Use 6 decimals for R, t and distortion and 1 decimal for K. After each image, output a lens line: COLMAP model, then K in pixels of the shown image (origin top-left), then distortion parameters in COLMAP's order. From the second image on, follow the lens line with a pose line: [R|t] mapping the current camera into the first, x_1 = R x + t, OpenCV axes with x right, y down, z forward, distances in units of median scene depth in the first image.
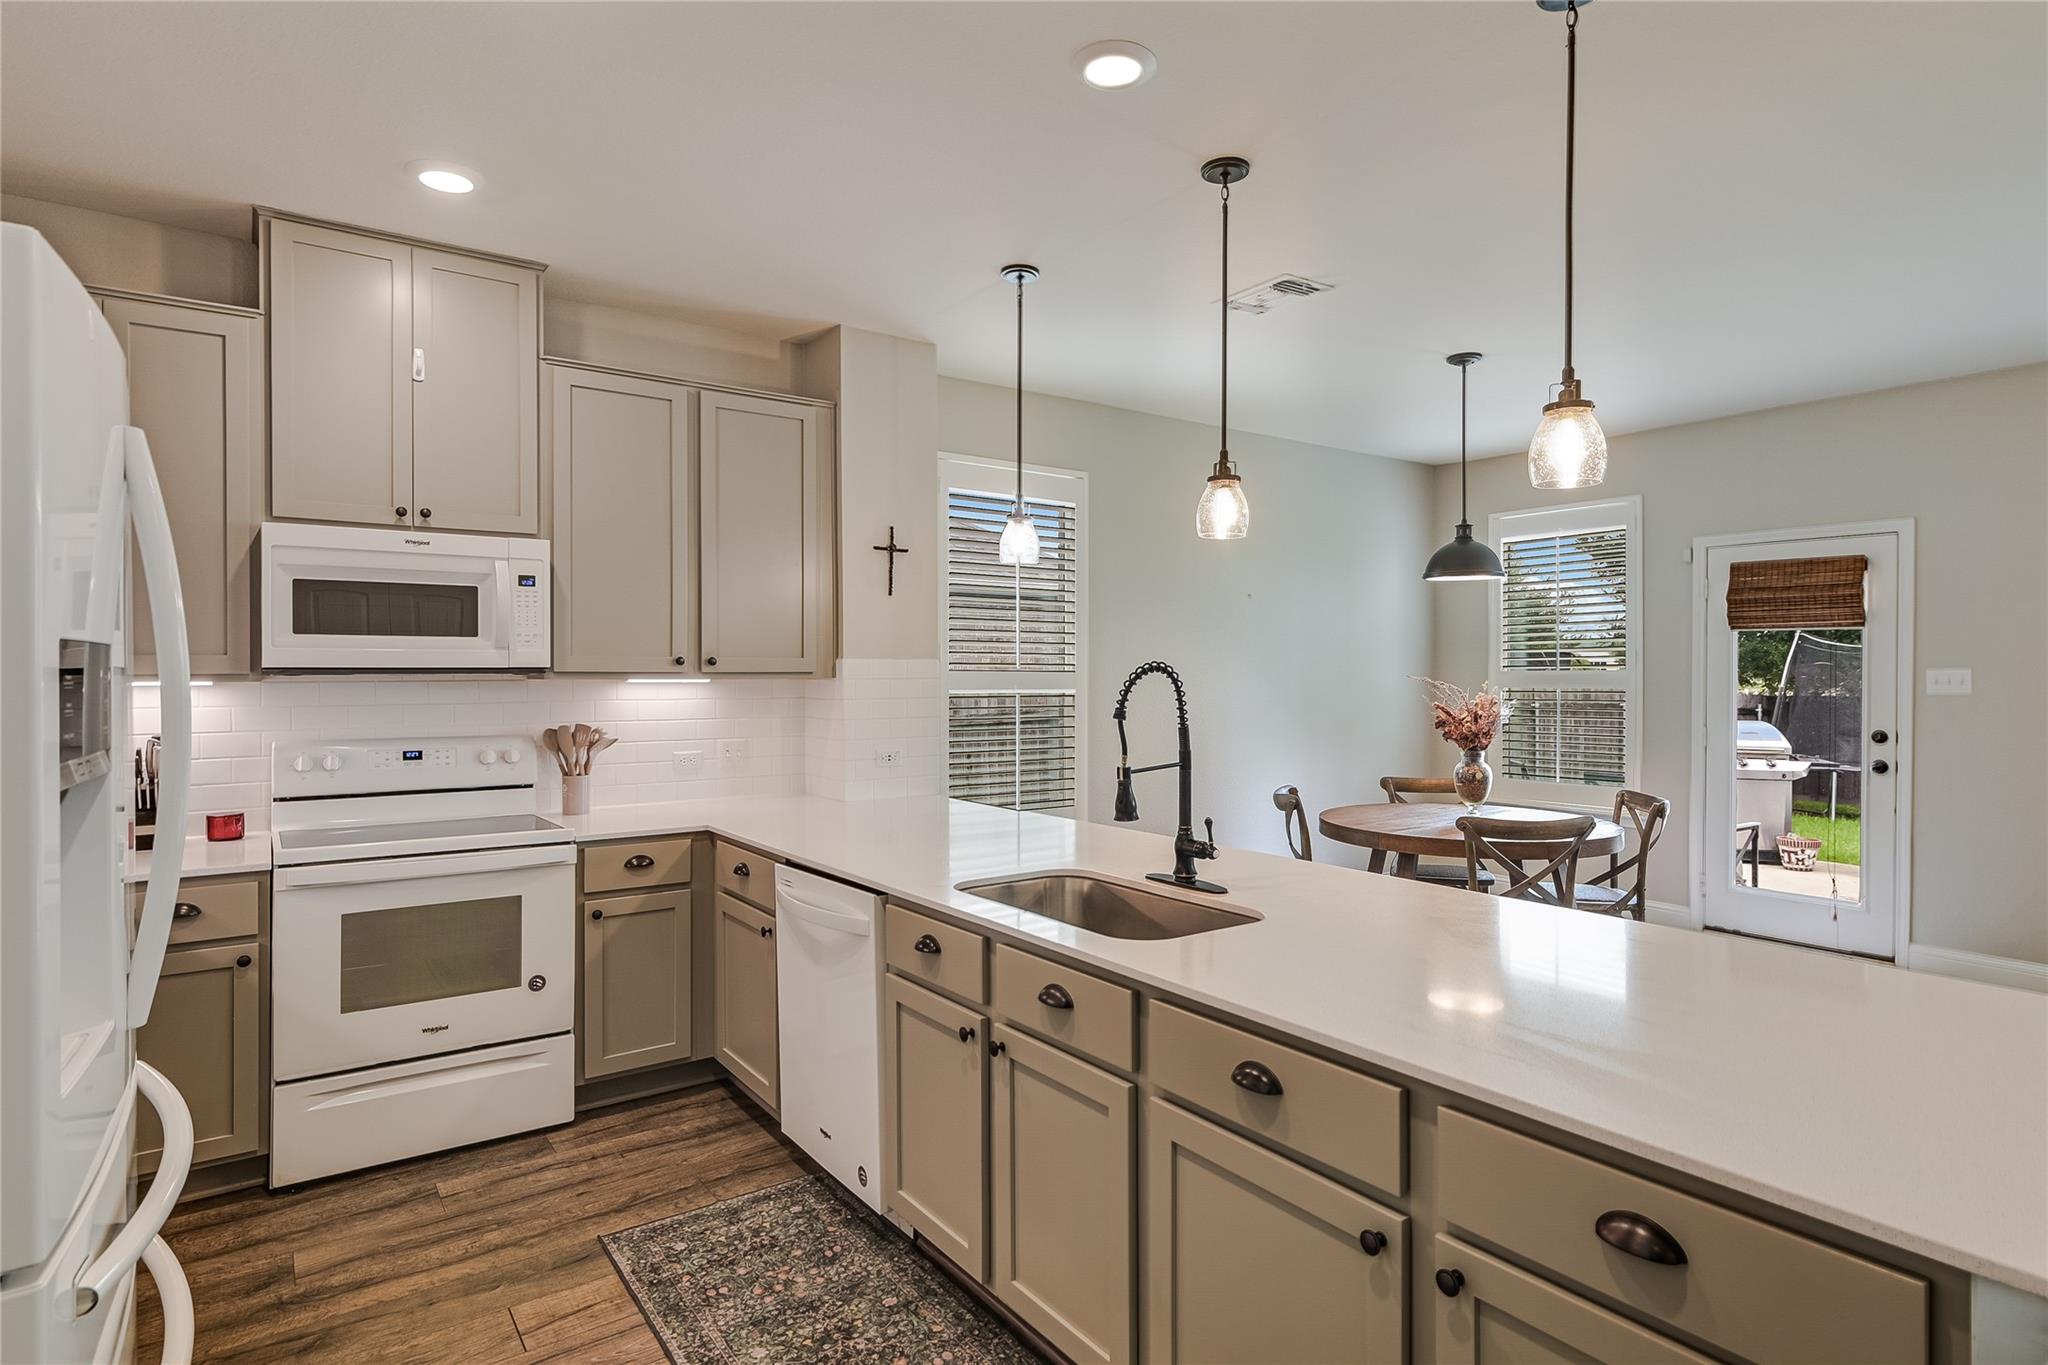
lens RADIAL K [[1101.6, 0, 1004.3], [0, 1101.6, 676.7], [0, 0, 1]] dist [0.015245, -0.003813]
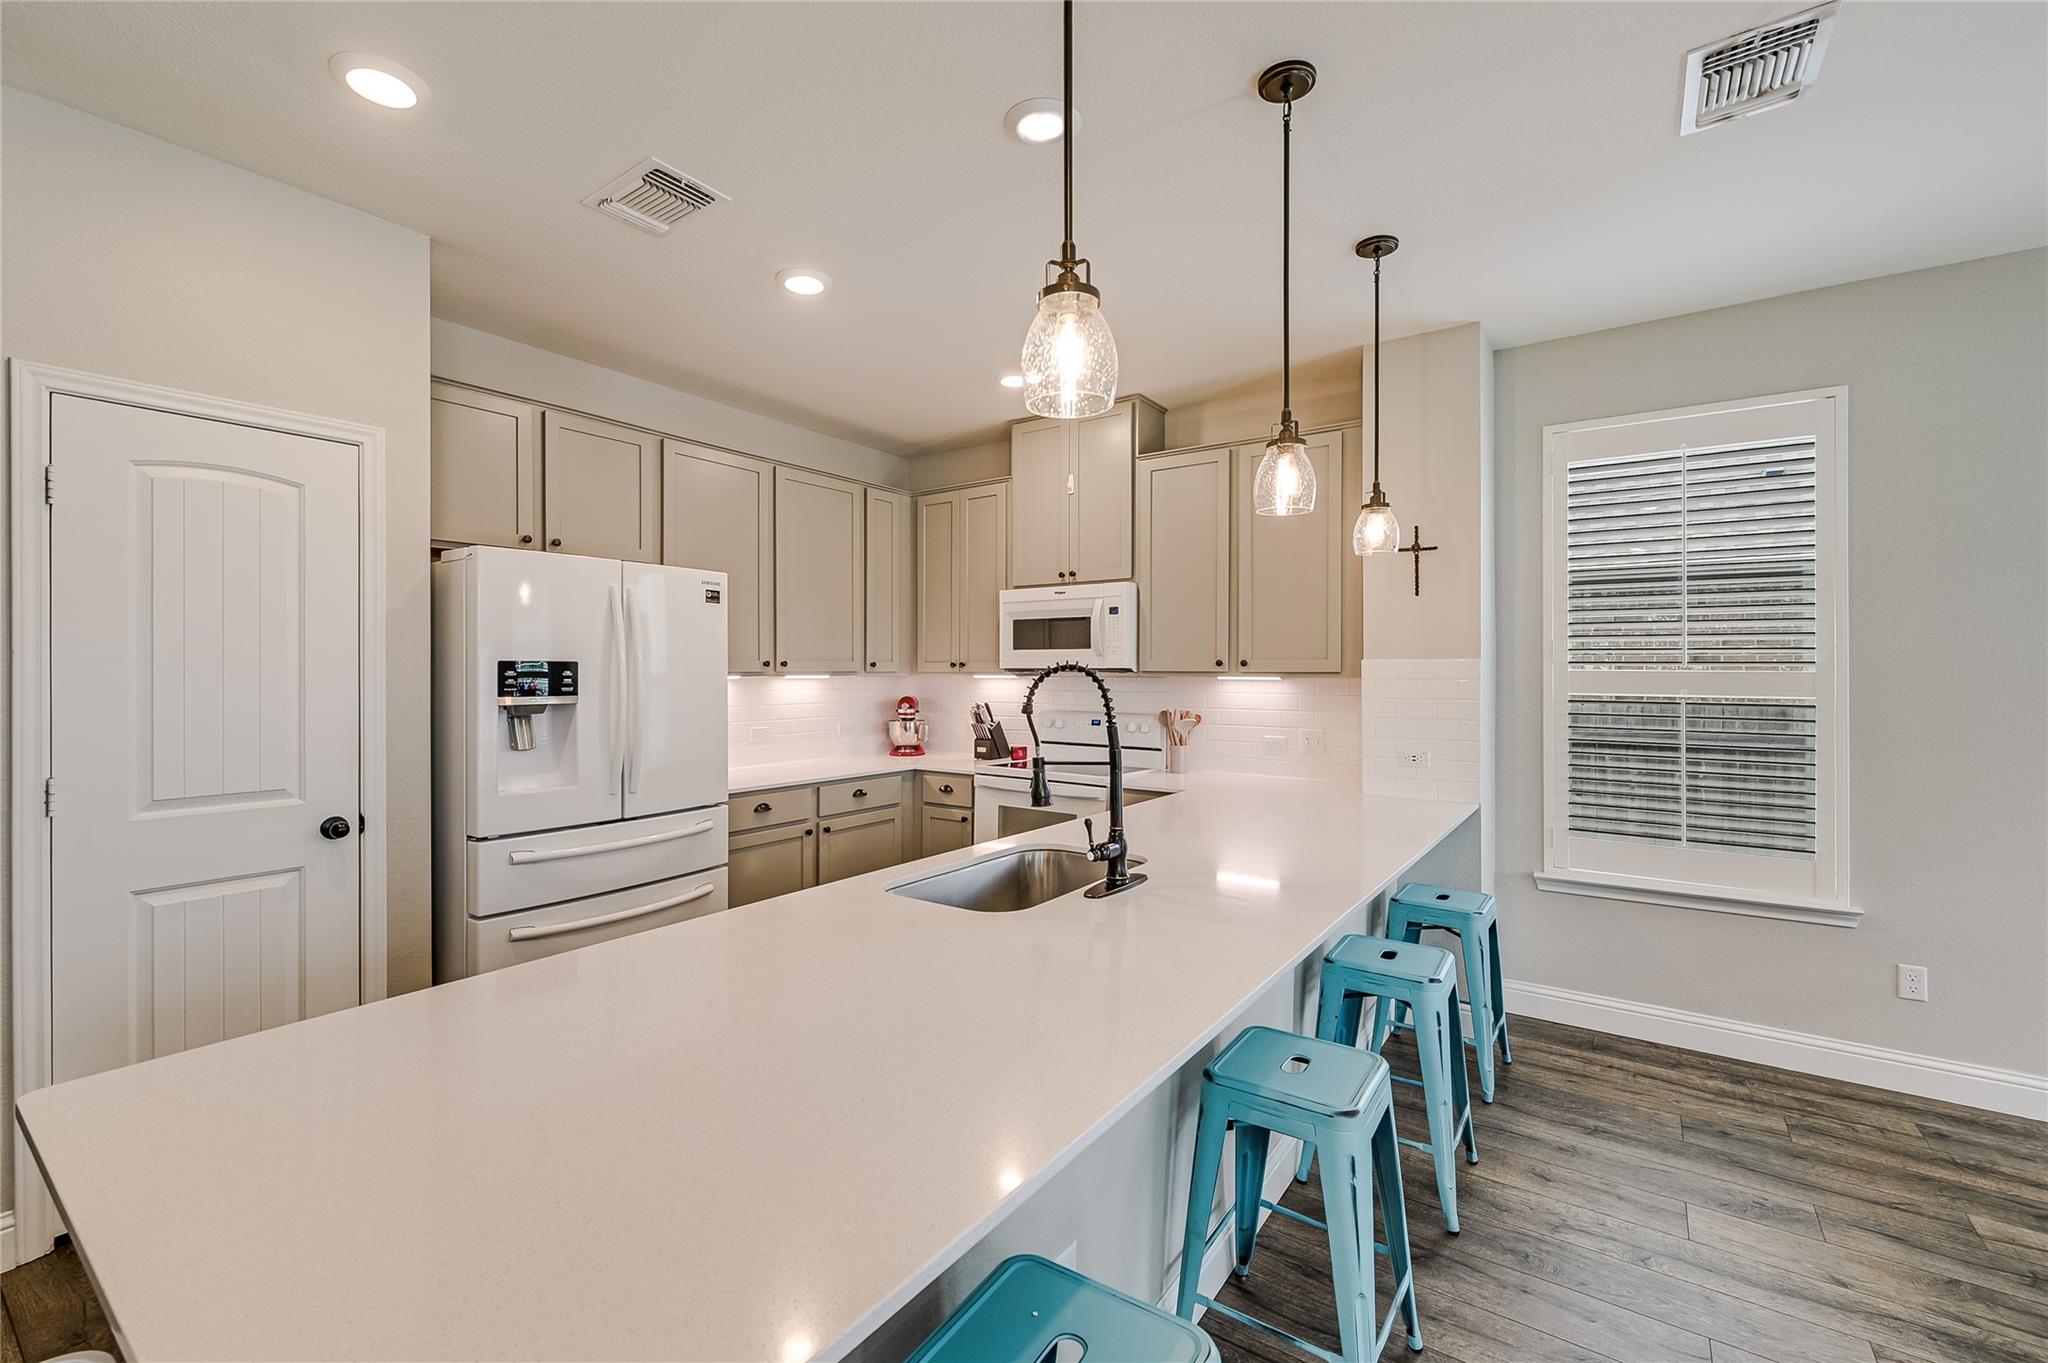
lens RADIAL K [[864.7, 0, 1016.0], [0, 864.7, 670.4], [0, 0, 1]] dist [-0.000048, -0.000138]
pose [[0.315143, 0.000063, -0.949044, 0.464049], [-0.007896, 0.999966, -0.002556, -0.000565], [0.949011, 0.008299, 0.315133, 0.361634]]
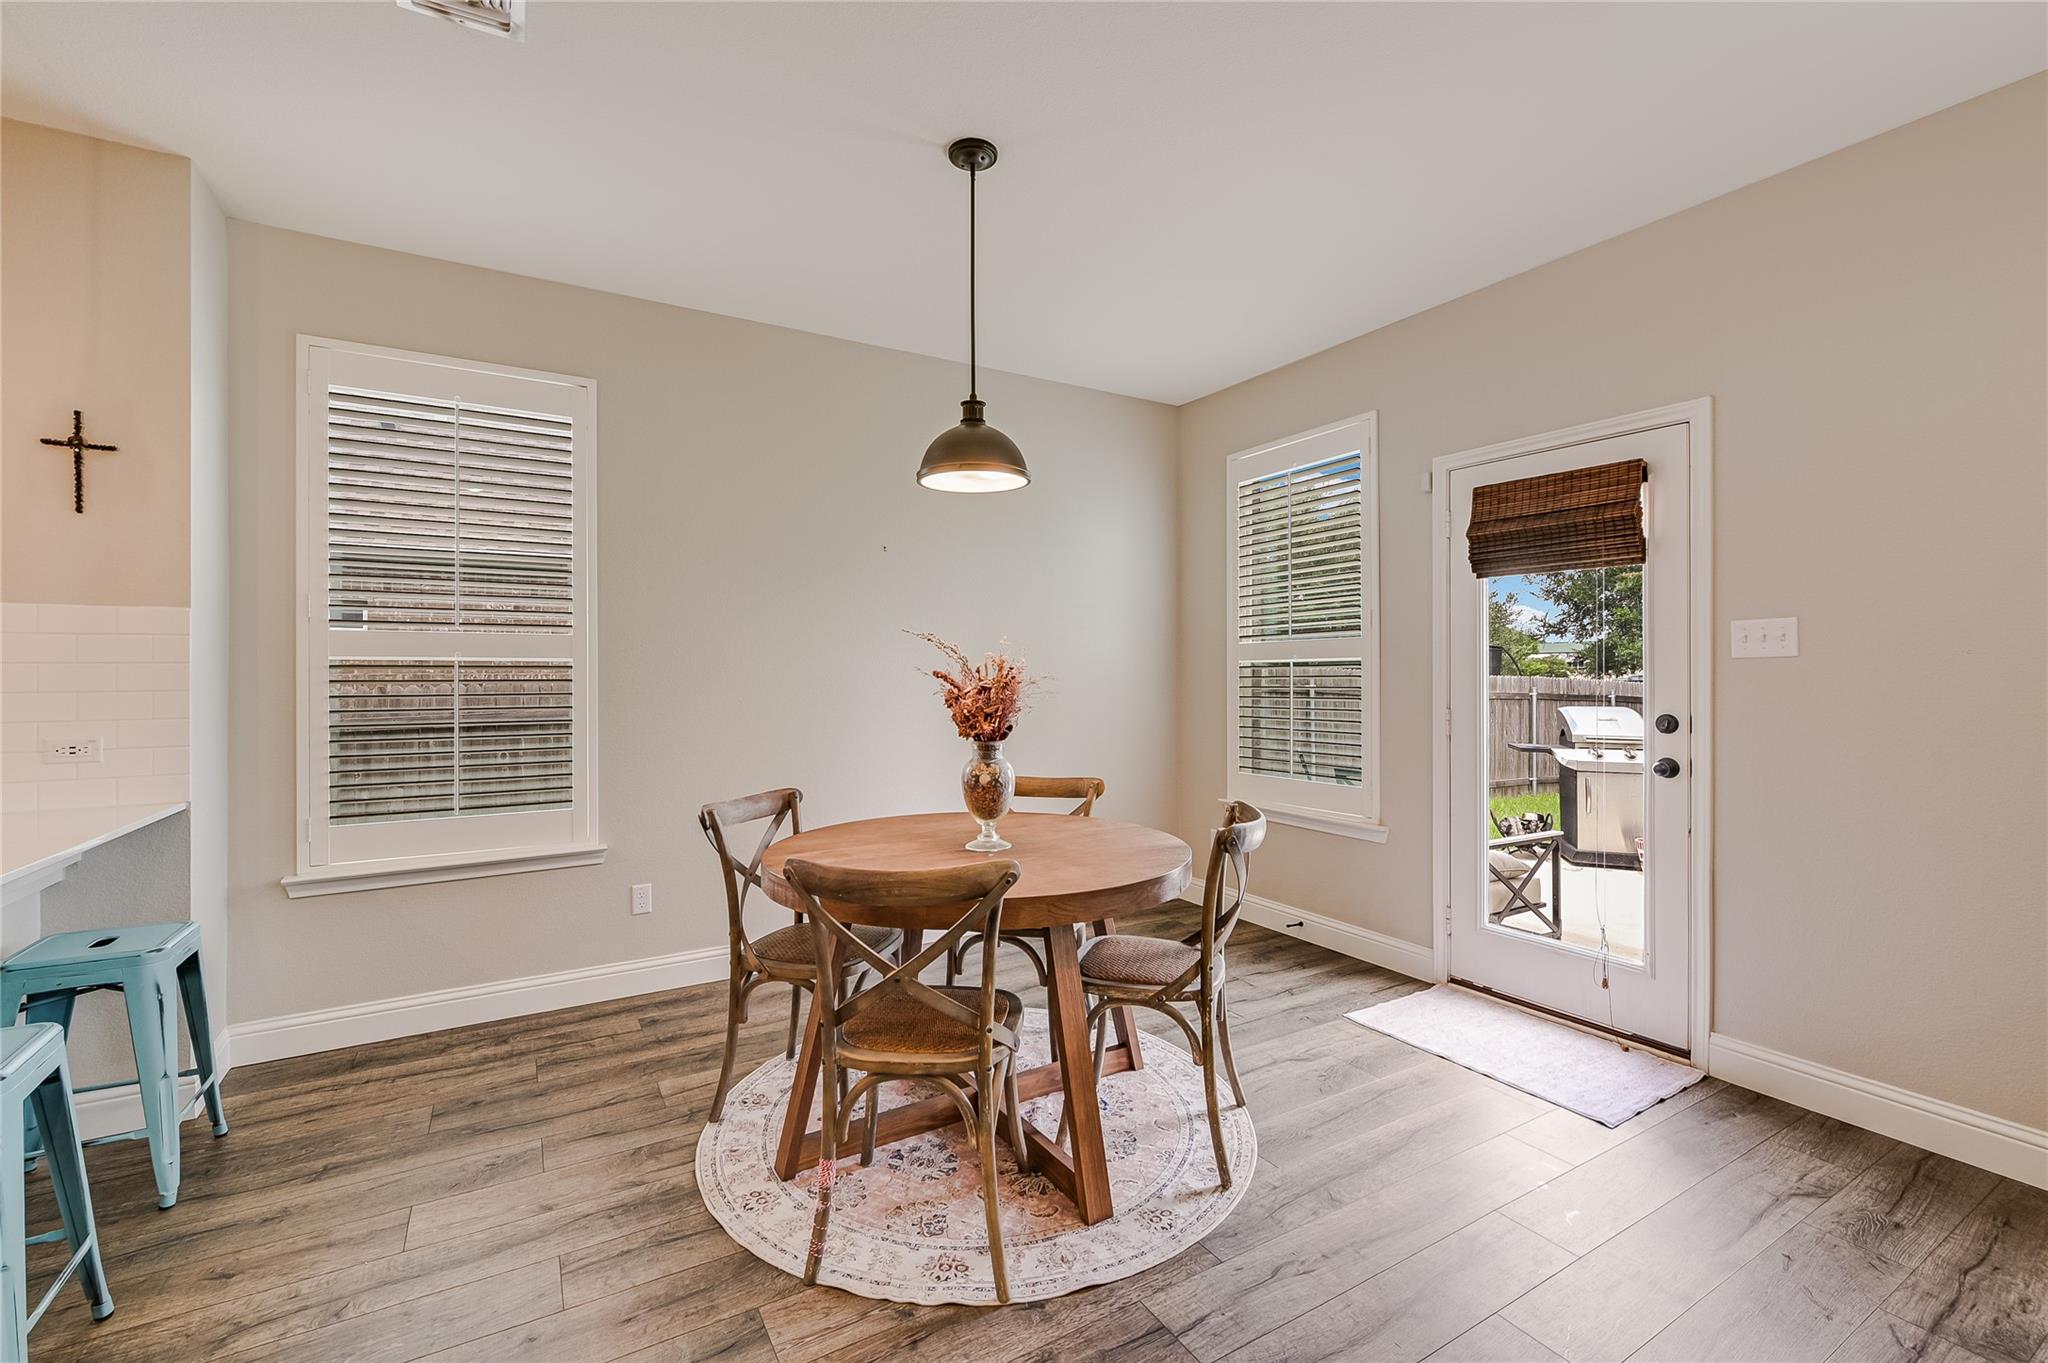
lens RADIAL K [[864.7, 0, 1025.7], [0, 864.7, 665.2], [0, 0, 1]] dist [-0.000048, -0.000138]
pose [[0.995912, -0.003163, -0.090278, 0.468979], [0.001926, 0.999903, -0.013786, 0.026750], [0.090313, 0.013556, 0.995821, 0.459188]]
